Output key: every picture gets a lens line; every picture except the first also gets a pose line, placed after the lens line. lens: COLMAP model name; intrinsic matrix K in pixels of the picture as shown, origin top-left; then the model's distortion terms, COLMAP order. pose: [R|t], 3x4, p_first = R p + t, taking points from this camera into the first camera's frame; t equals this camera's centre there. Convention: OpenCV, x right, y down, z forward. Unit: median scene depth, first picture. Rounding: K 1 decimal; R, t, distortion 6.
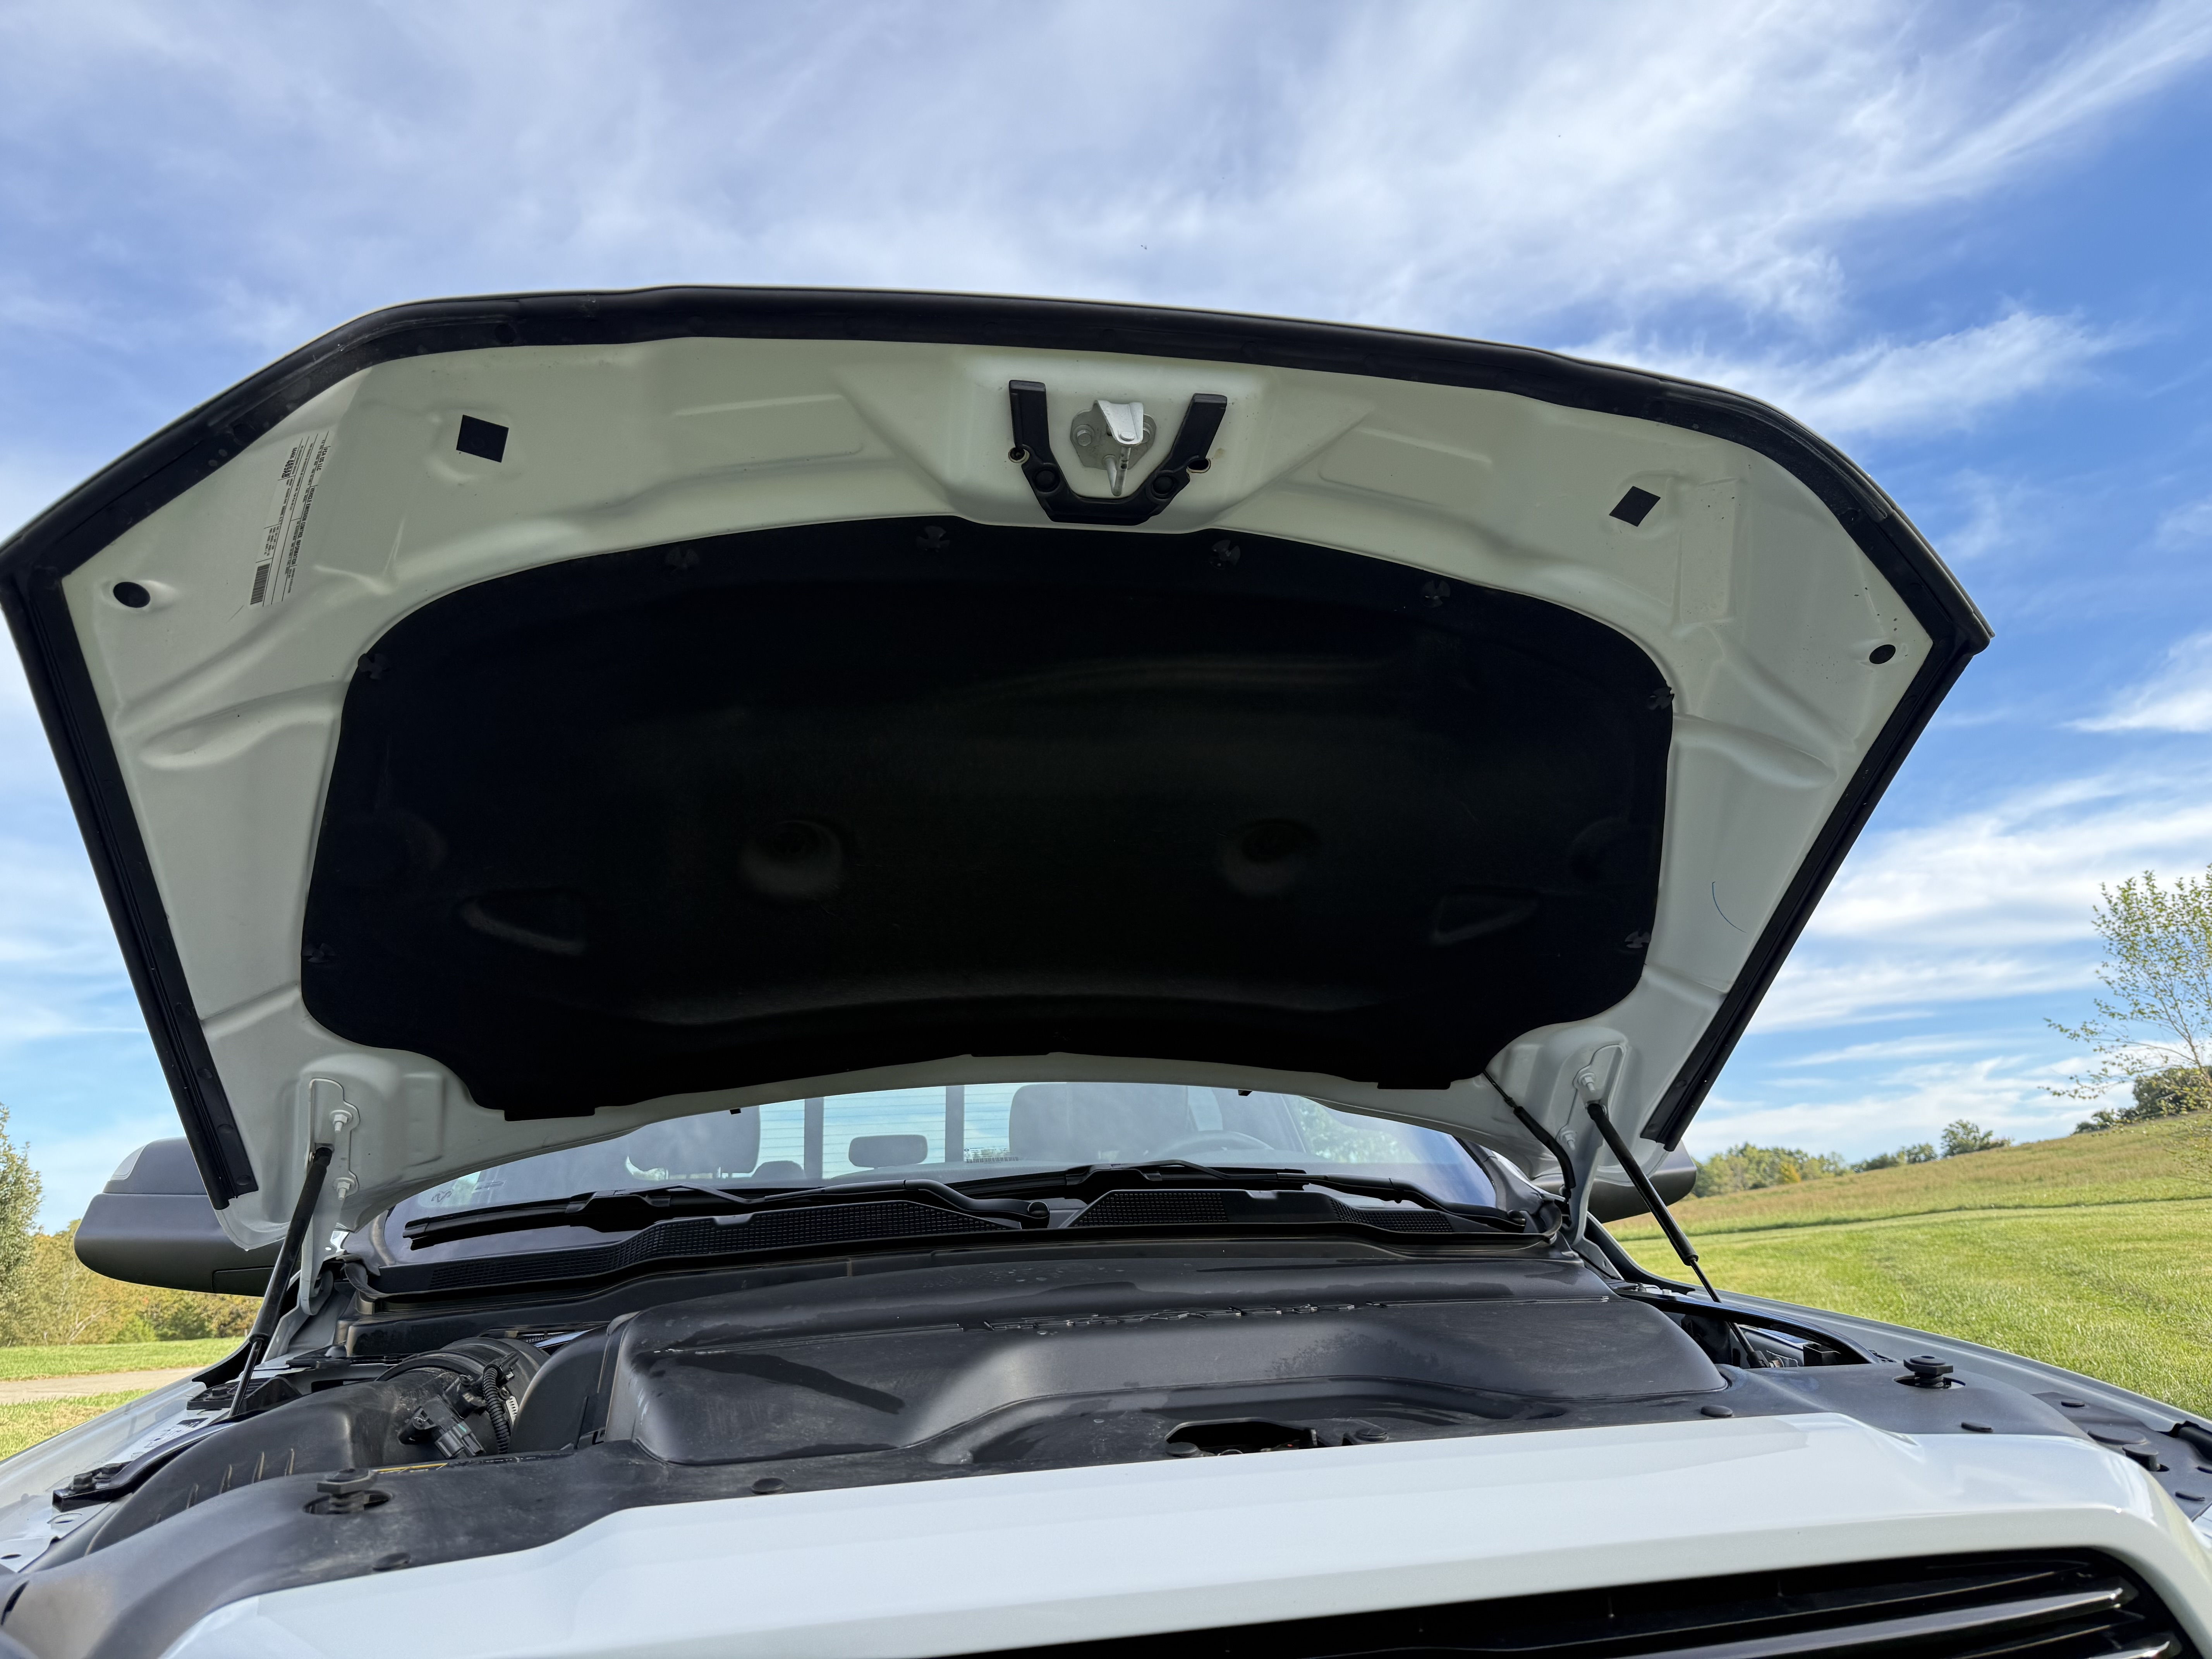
lens RADIAL K [[1592.5, 0, 1143.6], [0, 1592.5, 821.1], [0, 0, 1]] dist [0.011636, -0.021162]
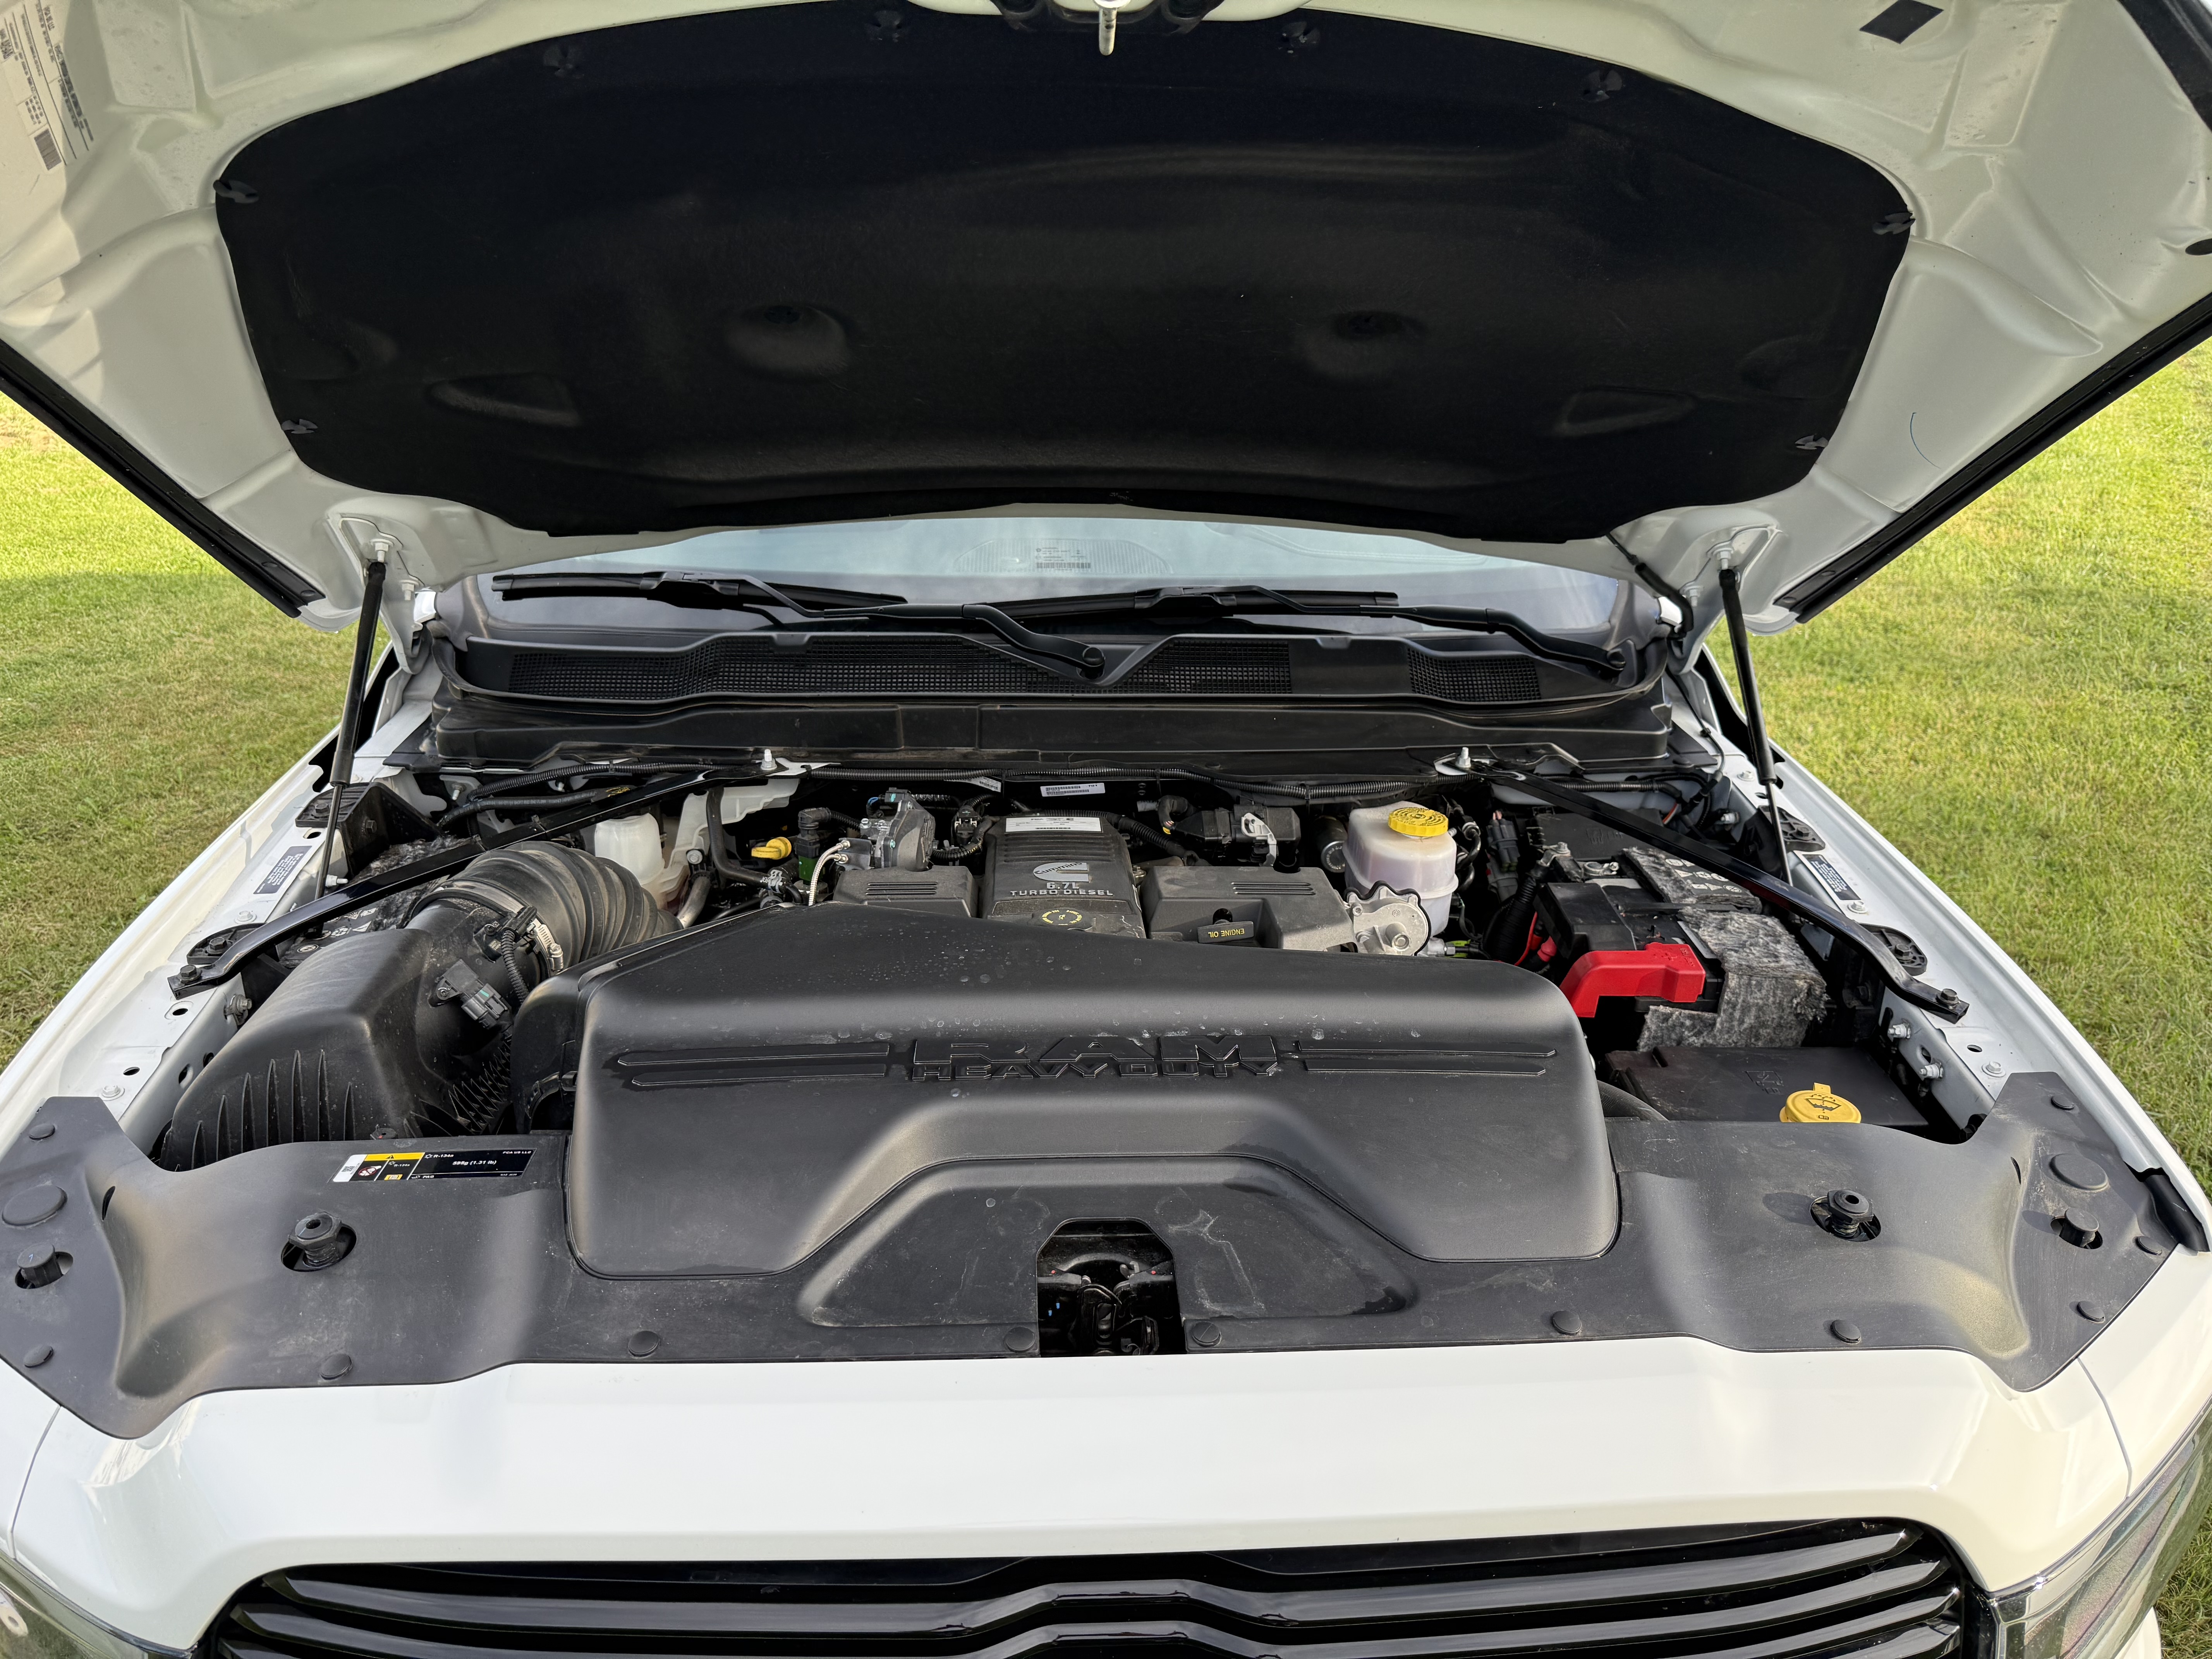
lens RADIAL K [[1592.5, 0, 1130.0], [0, 1592.5, 848.0], [0, 0, 1]] dist [0.011636, -0.021162]
pose [[0.985568, 0.123897, -0.115353, 0.090929], [-0.031738, 0.804575, 0.593002, -0.259438], [0.166281, -0.580783, 0.796895, 0.173770]]
